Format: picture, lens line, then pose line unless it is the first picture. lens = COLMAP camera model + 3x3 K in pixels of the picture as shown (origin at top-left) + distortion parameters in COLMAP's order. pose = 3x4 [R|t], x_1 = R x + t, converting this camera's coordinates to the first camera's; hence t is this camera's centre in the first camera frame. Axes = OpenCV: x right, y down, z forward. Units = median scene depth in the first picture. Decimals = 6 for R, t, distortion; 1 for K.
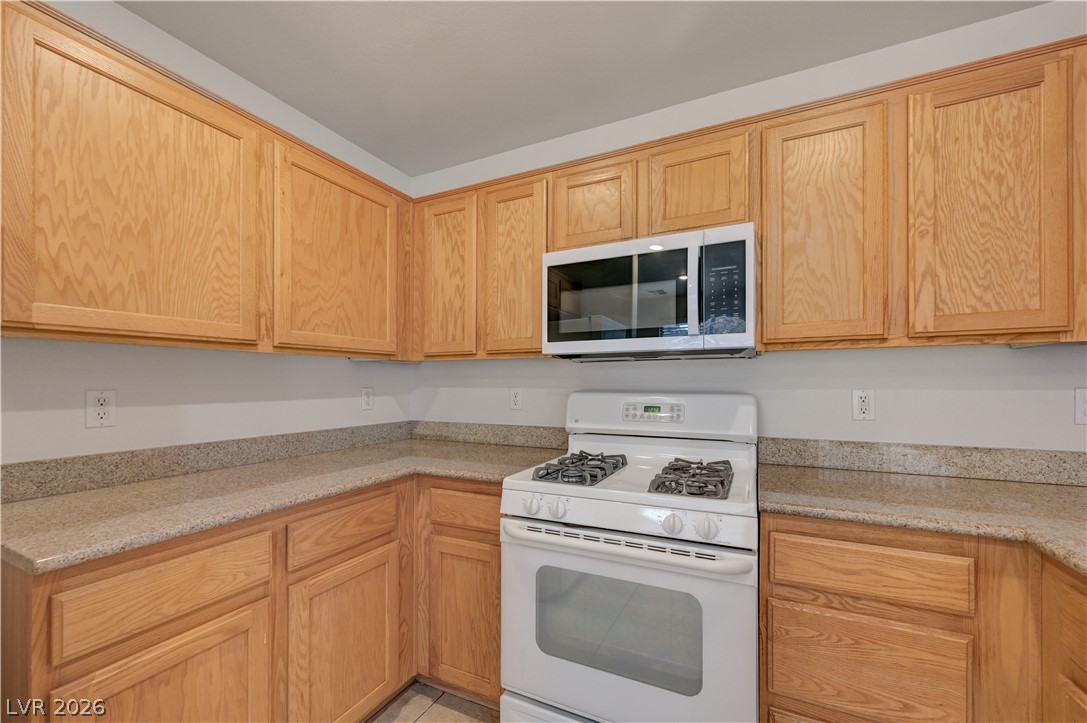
lens RADIAL K [[432.3, 0, 549.7], [0, 432.3, 382.8], [0, 0, 1]] dist [-0.000377, -0.000496]
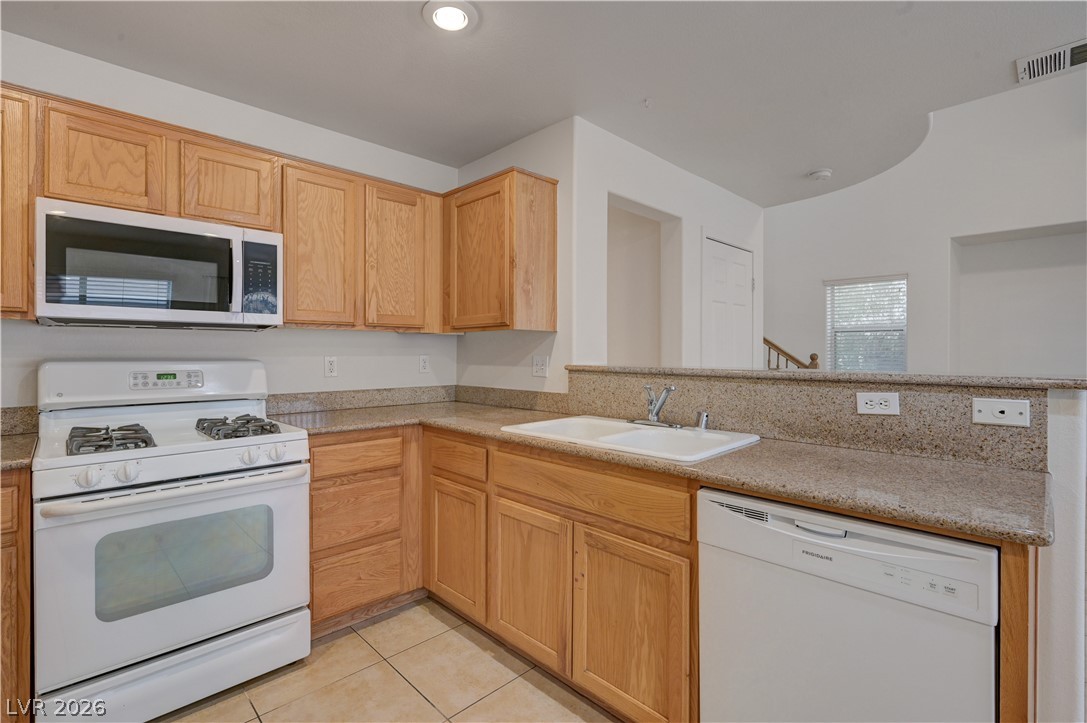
lens RADIAL K [[498.3, 0, 544.8], [0, 498.3, 354.0], [0, 0, 1]] dist [-0.002243, 0.000197]
pose [[0.345633, 0.000728, 0.938369, -0.695761], [-0.002891, 0.999996, 0.000289, 0.005641], [-0.938365, -0.002813, 0.345634, -0.315943]]
